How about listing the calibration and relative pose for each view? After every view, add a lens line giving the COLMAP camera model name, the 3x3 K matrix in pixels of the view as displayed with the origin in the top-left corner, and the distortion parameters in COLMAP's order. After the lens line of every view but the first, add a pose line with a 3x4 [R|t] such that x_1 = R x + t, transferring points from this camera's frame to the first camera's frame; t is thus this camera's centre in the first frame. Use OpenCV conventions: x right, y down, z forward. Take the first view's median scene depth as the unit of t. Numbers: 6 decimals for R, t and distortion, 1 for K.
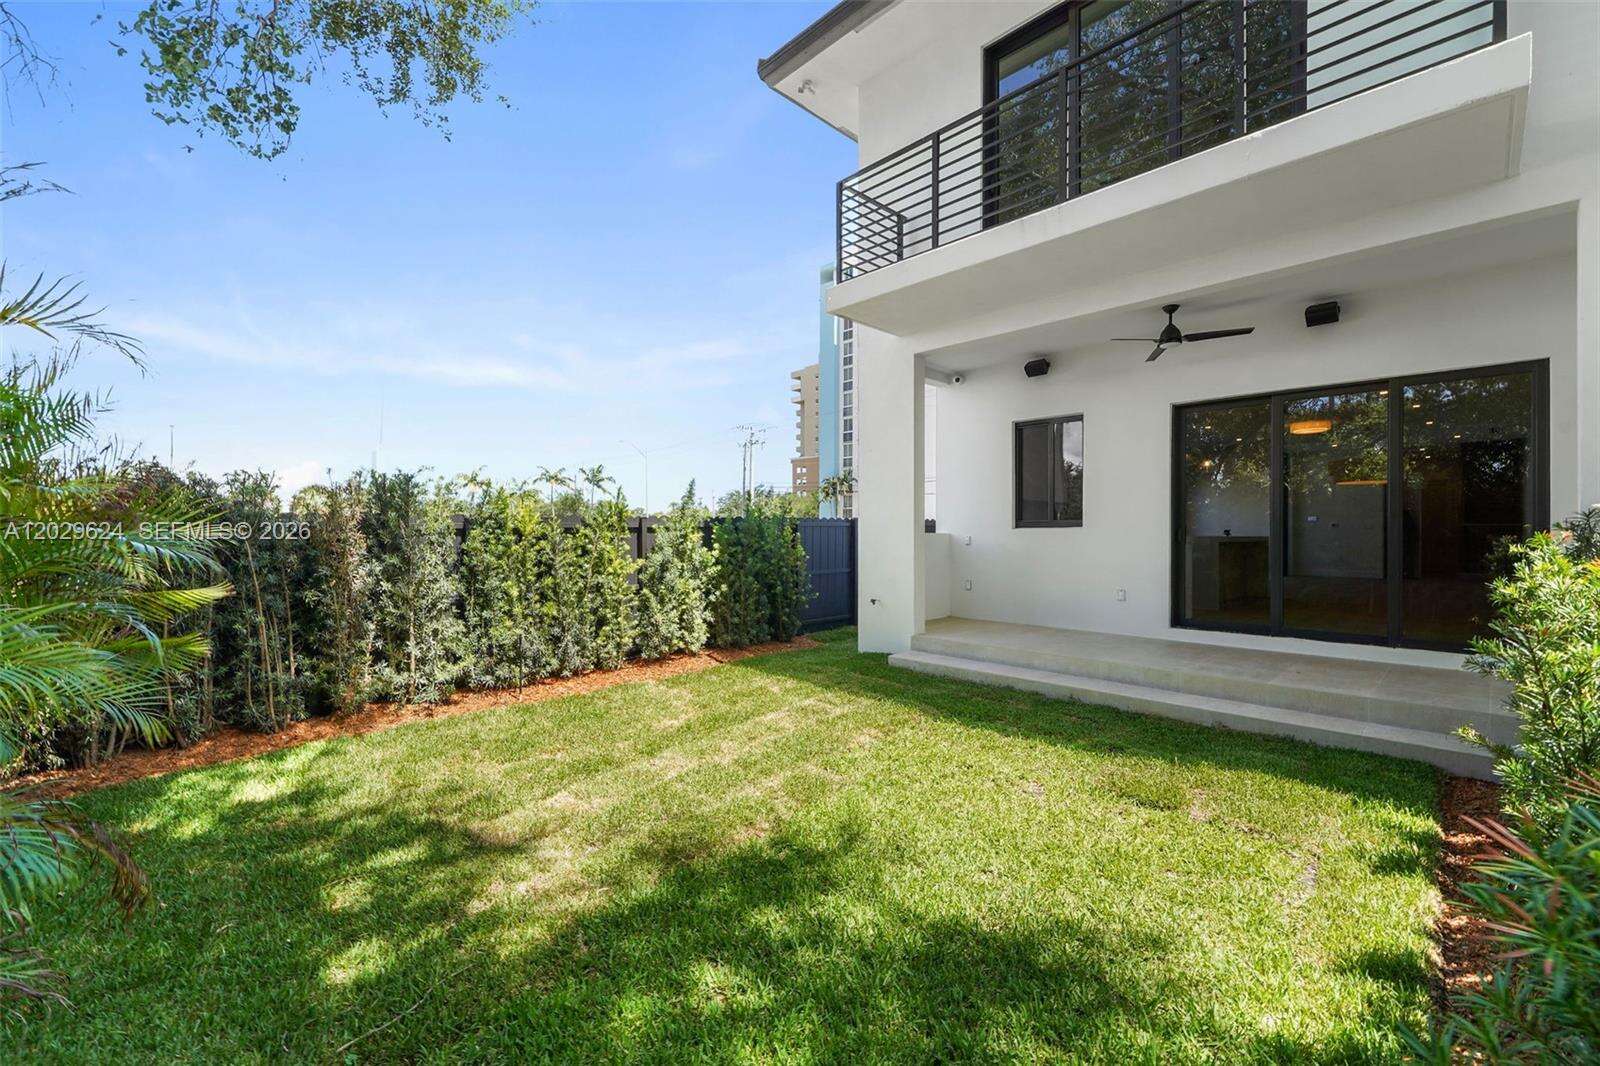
lens RADIAL K [[664.9, 0, 800.0], [0, 664.9, 533.0], [0, 0, 1]] dist [-0.001032, -0.000271]
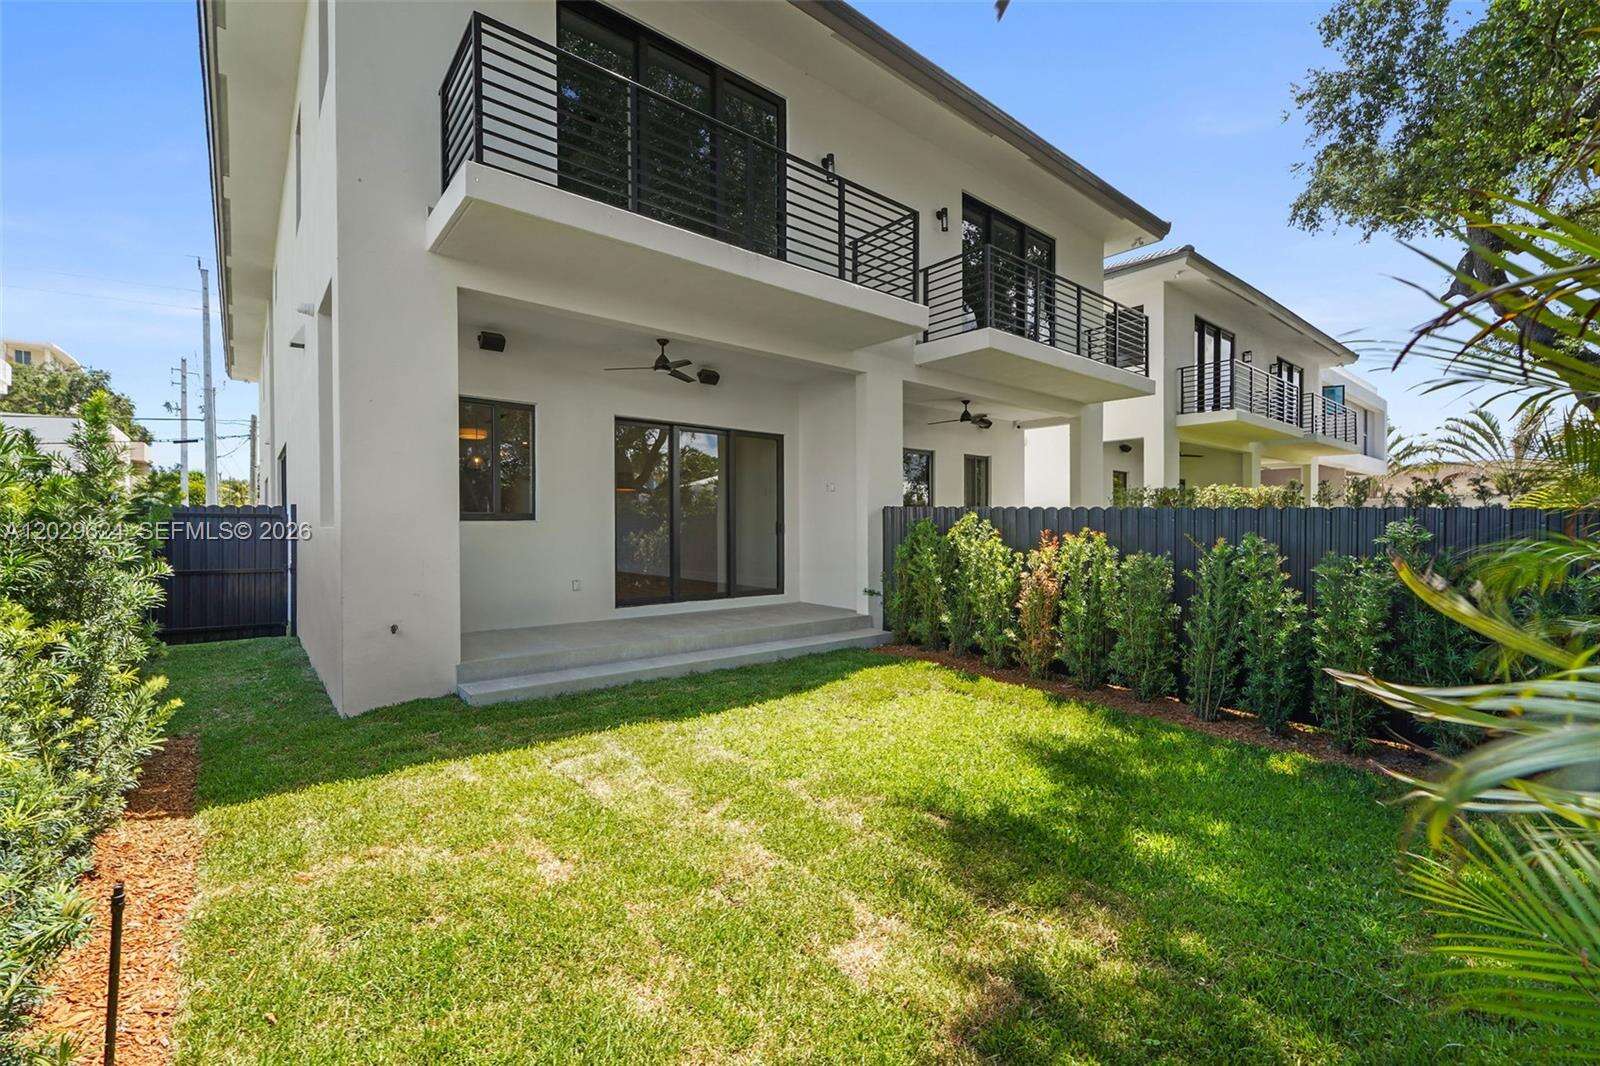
lens RADIAL K [[664.9, 0, 800.0], [0, 664.9, 533.0], [0, 0, 1]] dist [-0.001032, -0.000271]
pose [[0.086498, -0.010311, 0.996199, -0.553388], [0.001955, 0.999946, 0.010180, -0.000460], [-0.996250, 0.001067, 0.086513, 0.564734]]
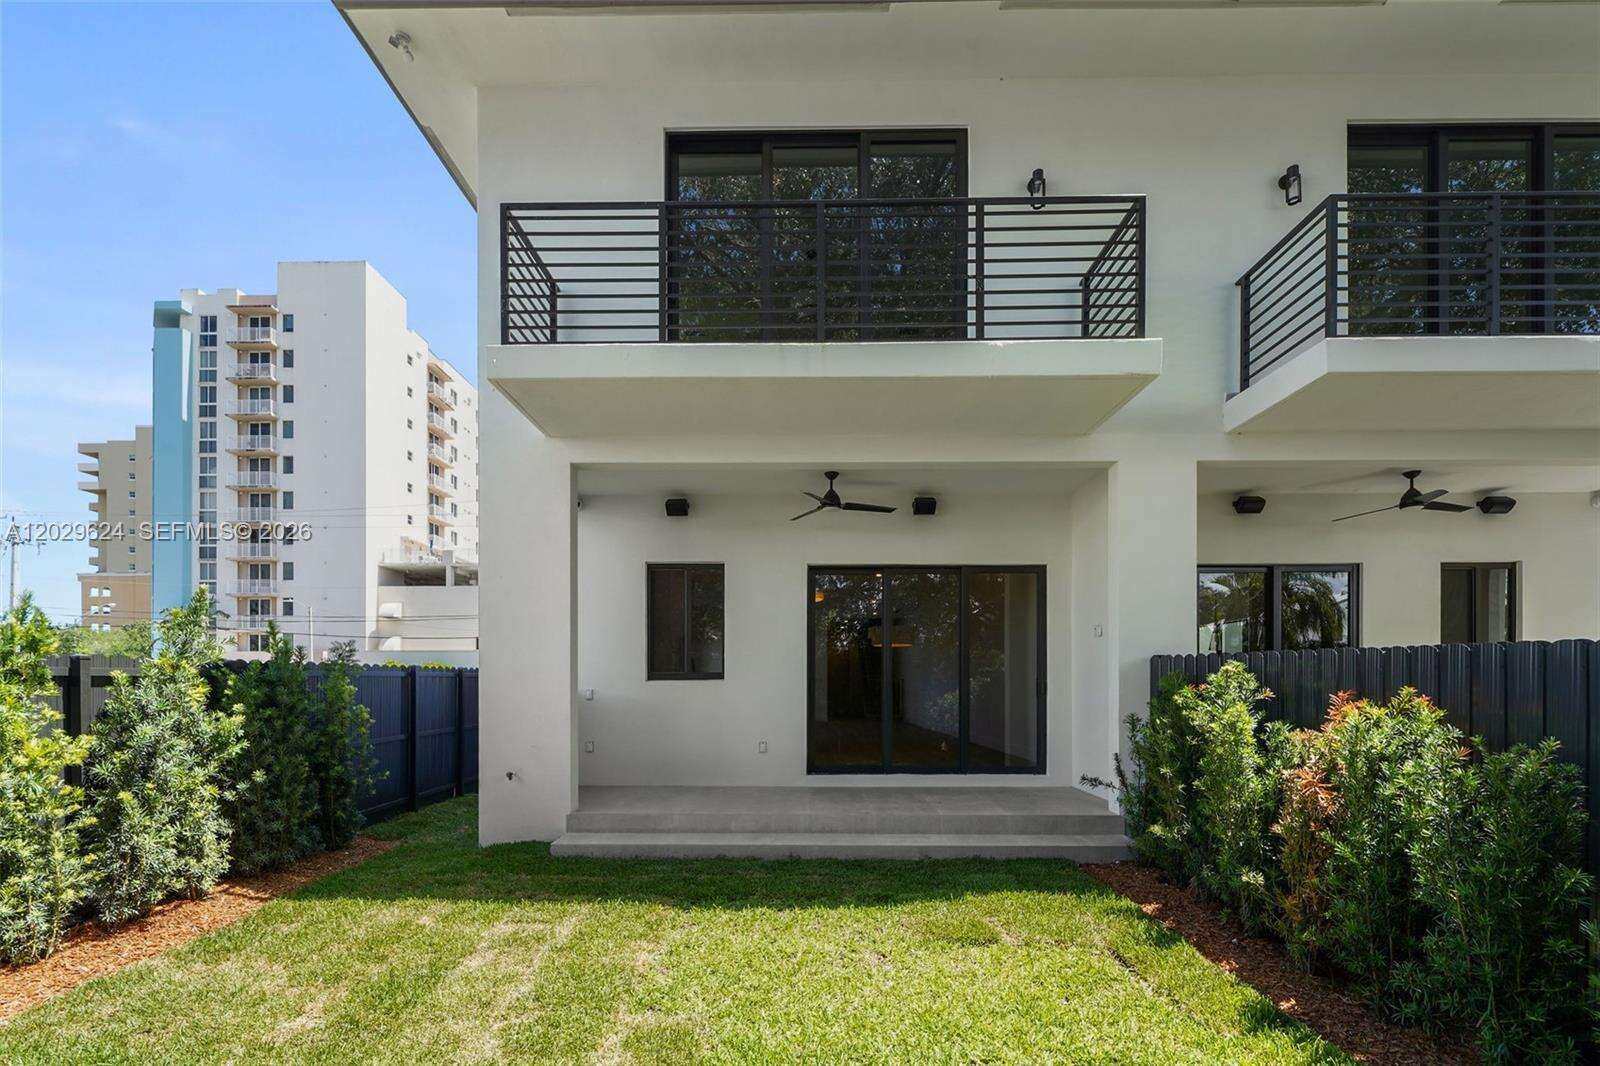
lens RADIAL K [[697.1, 0, 794.7], [0, 697.1, 683.9], [0, 0, 1]] dist [0.002244, -0.000212]
pose [[0.710089, 0.001250, 0.704111, -0.236310], [0.001506, 0.999993, -0.003293, 0.000648], [-0.704110, 0.003399, 0.710083, 0.216019]]
